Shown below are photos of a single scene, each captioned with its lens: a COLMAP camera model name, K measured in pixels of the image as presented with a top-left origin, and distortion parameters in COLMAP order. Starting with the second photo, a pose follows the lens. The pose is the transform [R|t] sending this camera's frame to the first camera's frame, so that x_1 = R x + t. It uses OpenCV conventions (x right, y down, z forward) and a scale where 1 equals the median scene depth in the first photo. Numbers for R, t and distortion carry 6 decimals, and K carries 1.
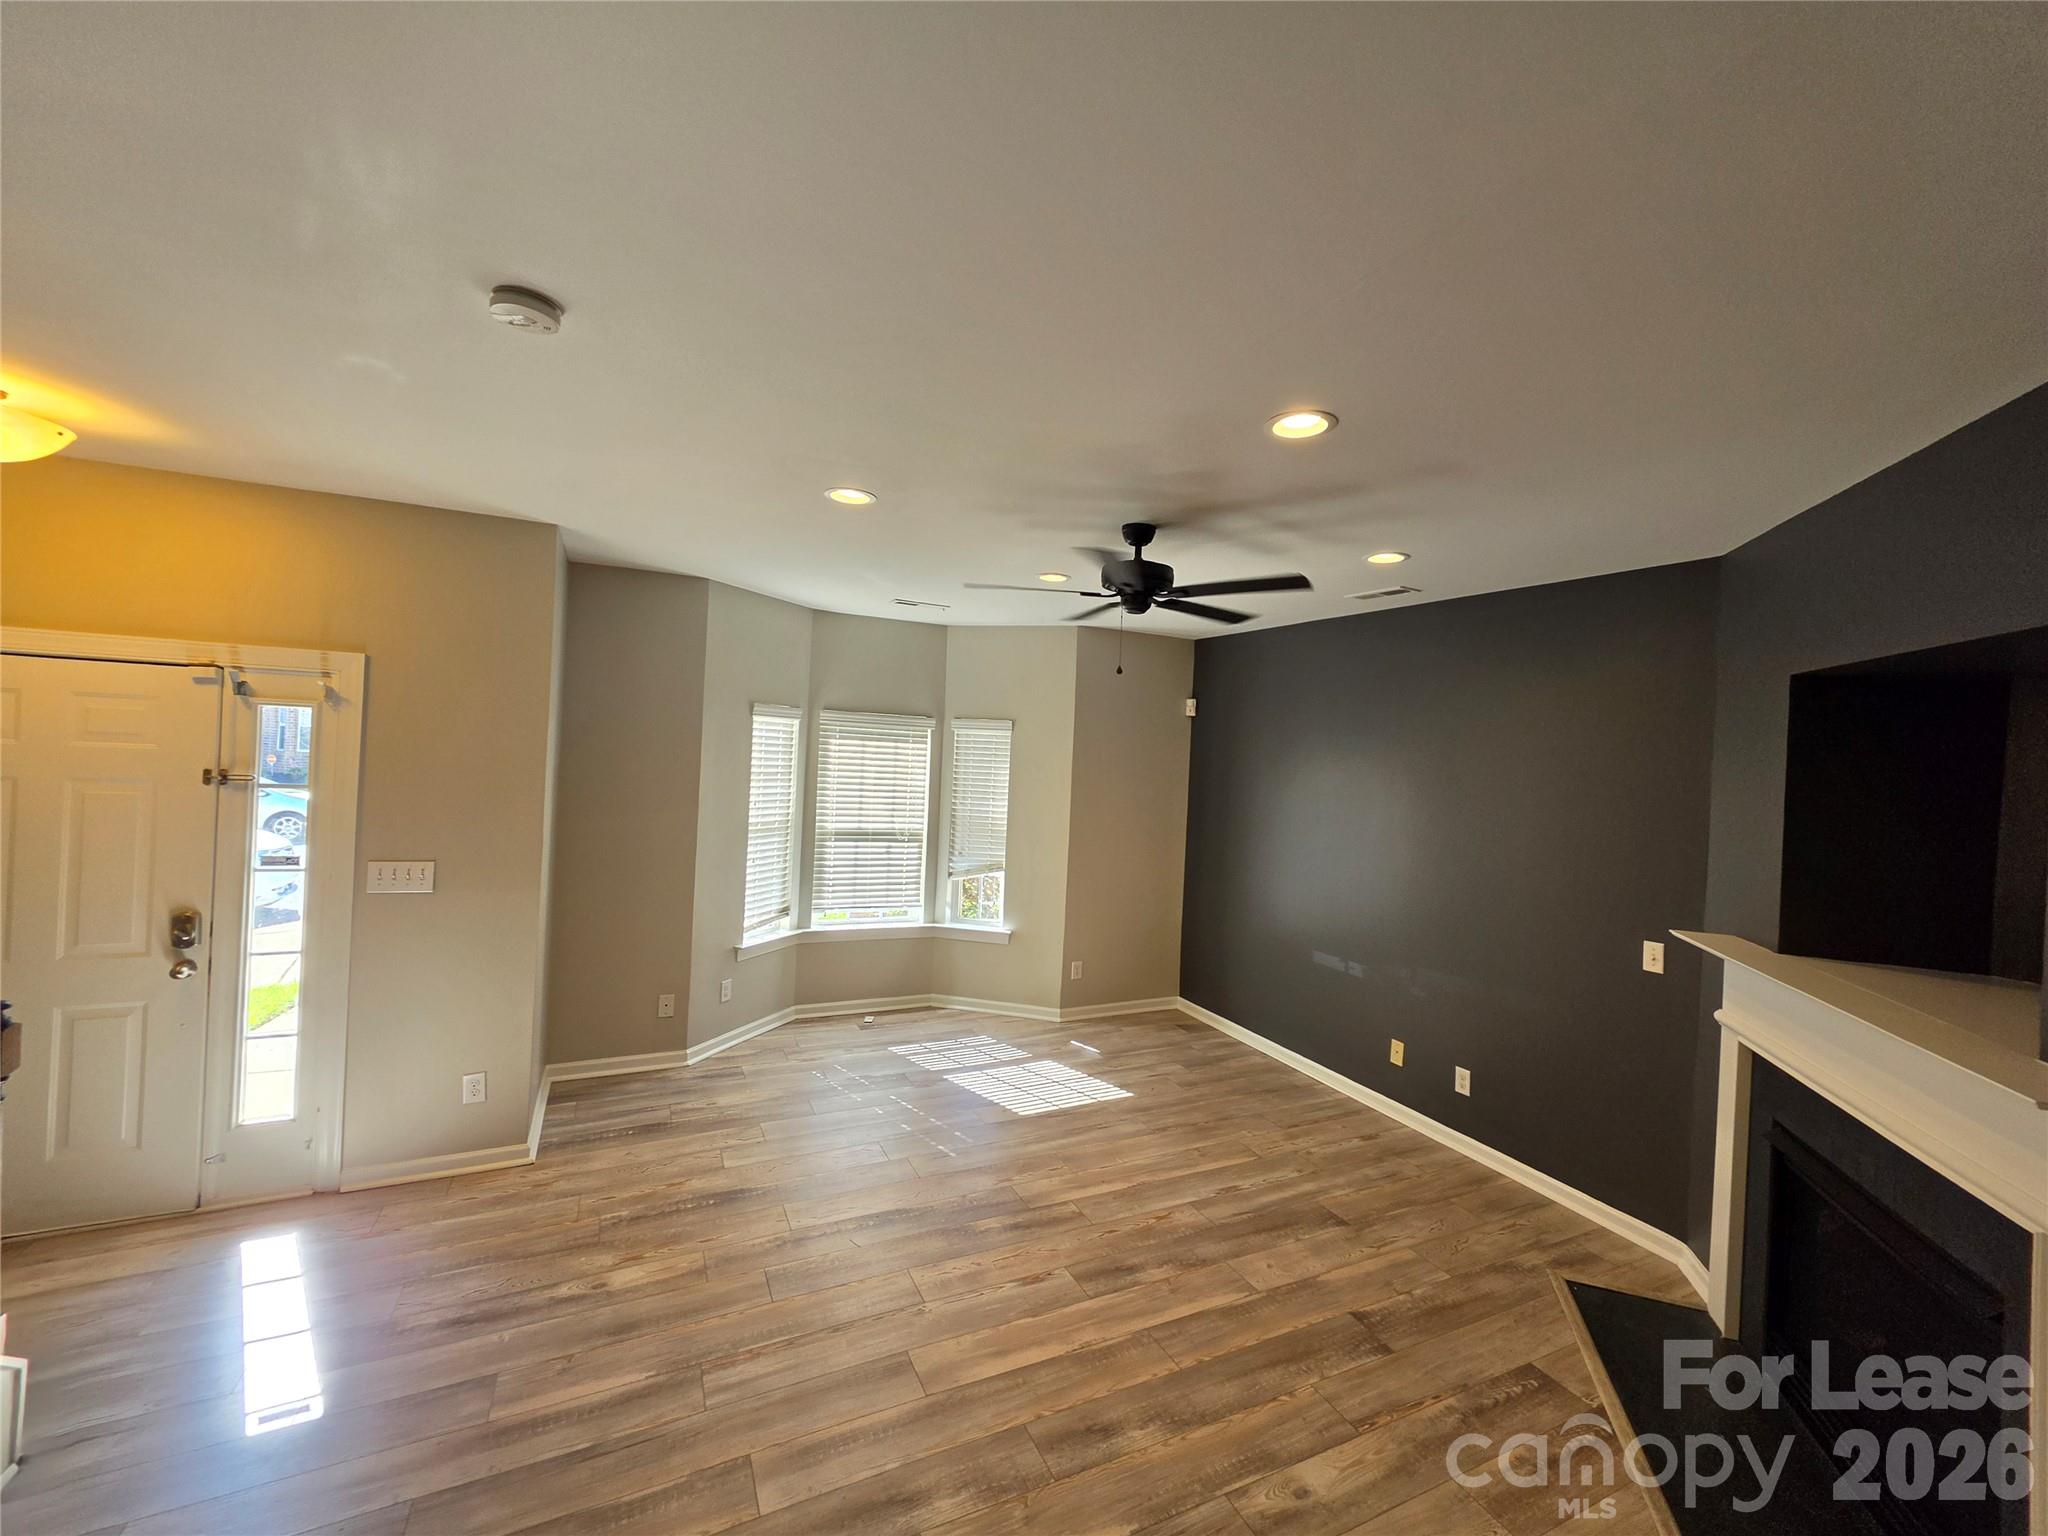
lens RADIAL K [[830.0, 0, 1050.5], [0, 830.0, 752.5], [0, 0, 1]] dist [0.000754, 0.000343]
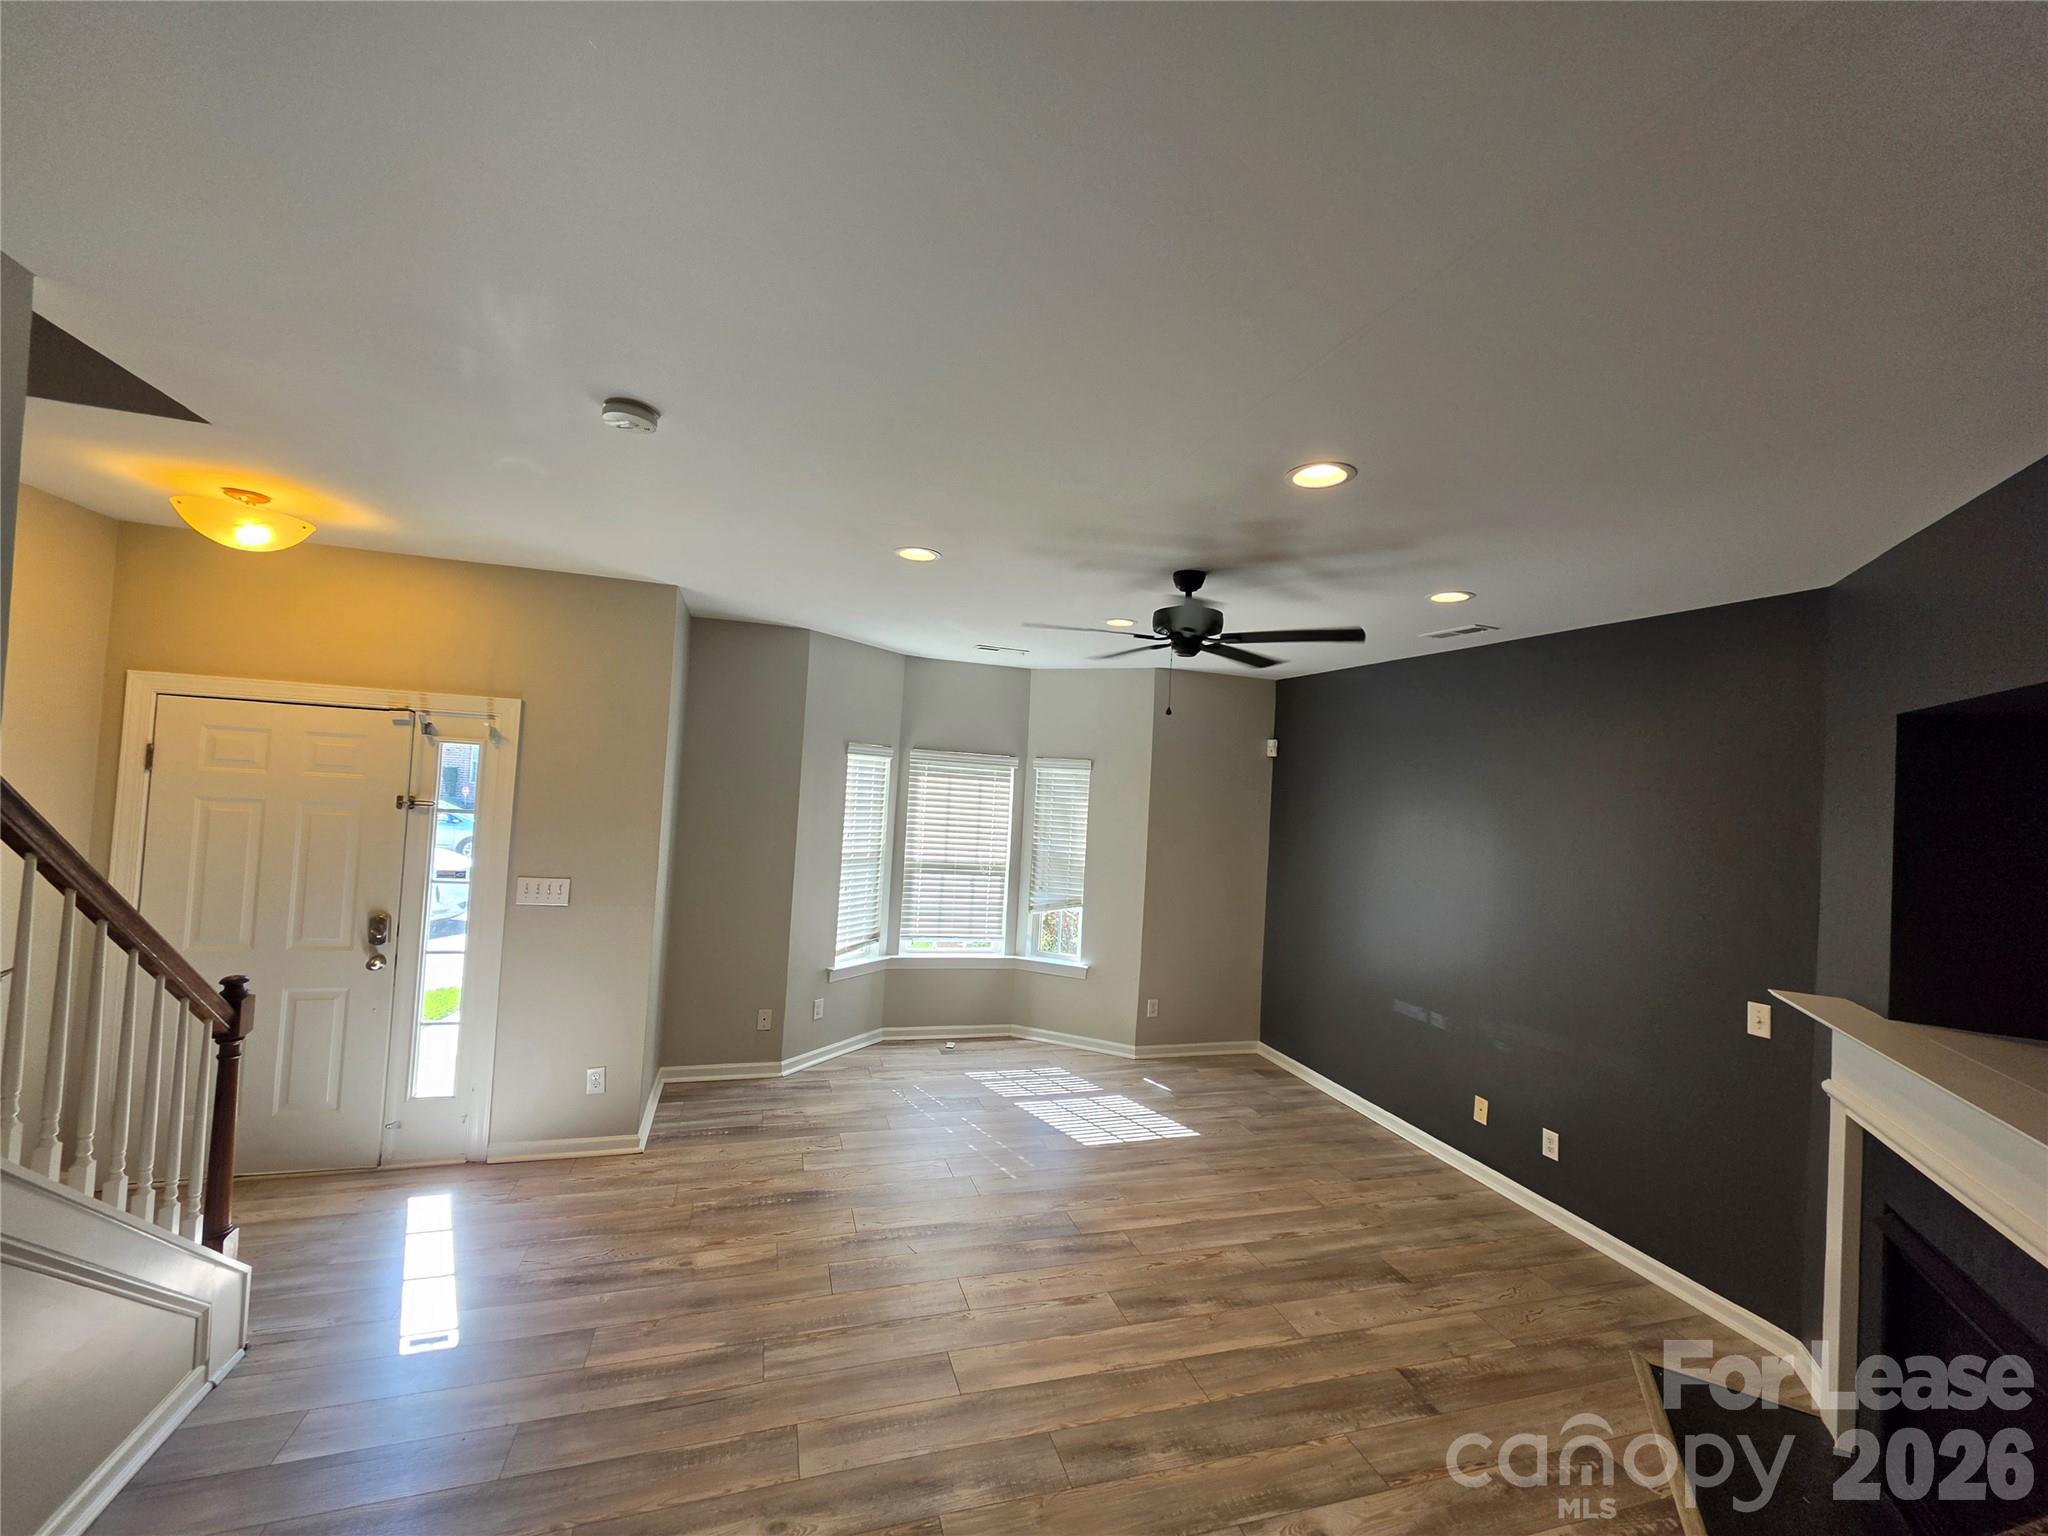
lens RADIAL K [[826.3, 0, 1032.2], [0, 826.3, 763.3], [0, 0, 1]] dist [0.001083, 0.000028]
pose [[0.988050, 0.006590, -0.153991, 0.073243], [-0.012015, 0.999338, -0.034325, 0.003133], [0.153663, 0.035765, 0.987476, -0.042992]]
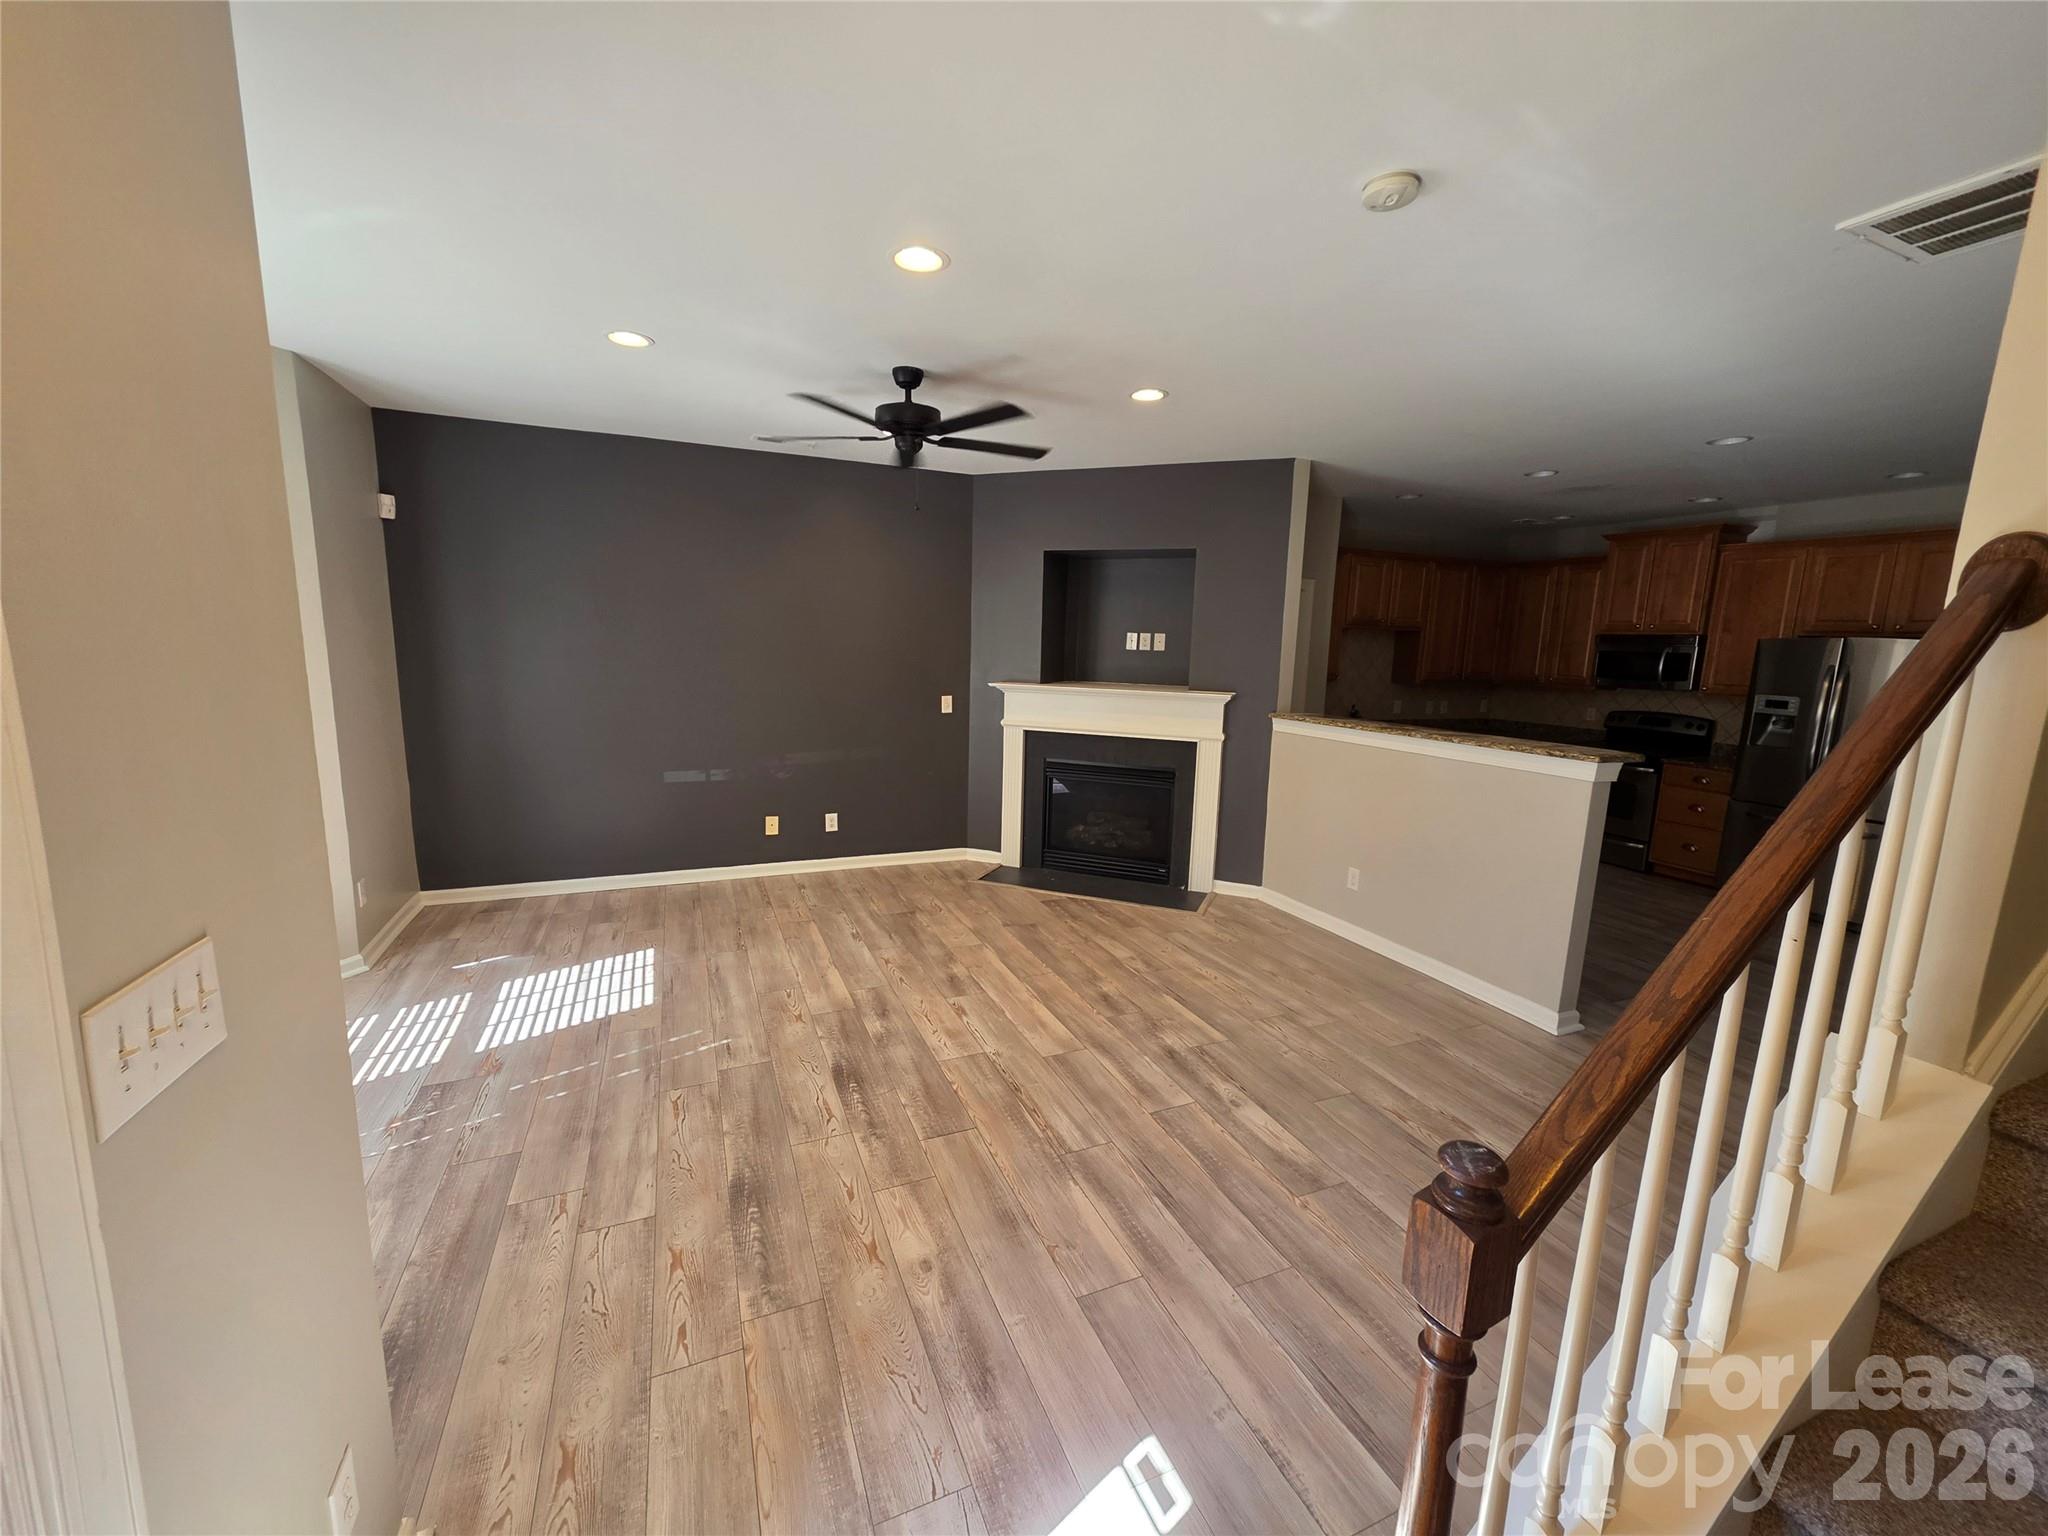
lens RADIAL K [[823.4, 0, 1020.7], [0, 823.4, 767.9], [0, 0, 1]] dist [-0.000798, -0.000078]
pose [[0.066035, -0.204417, 0.976654, -1.068506], [-0.024171, 0.978175, 0.206370, 0.013940], [-0.997525, -0.037234, 0.059652, 0.781334]]
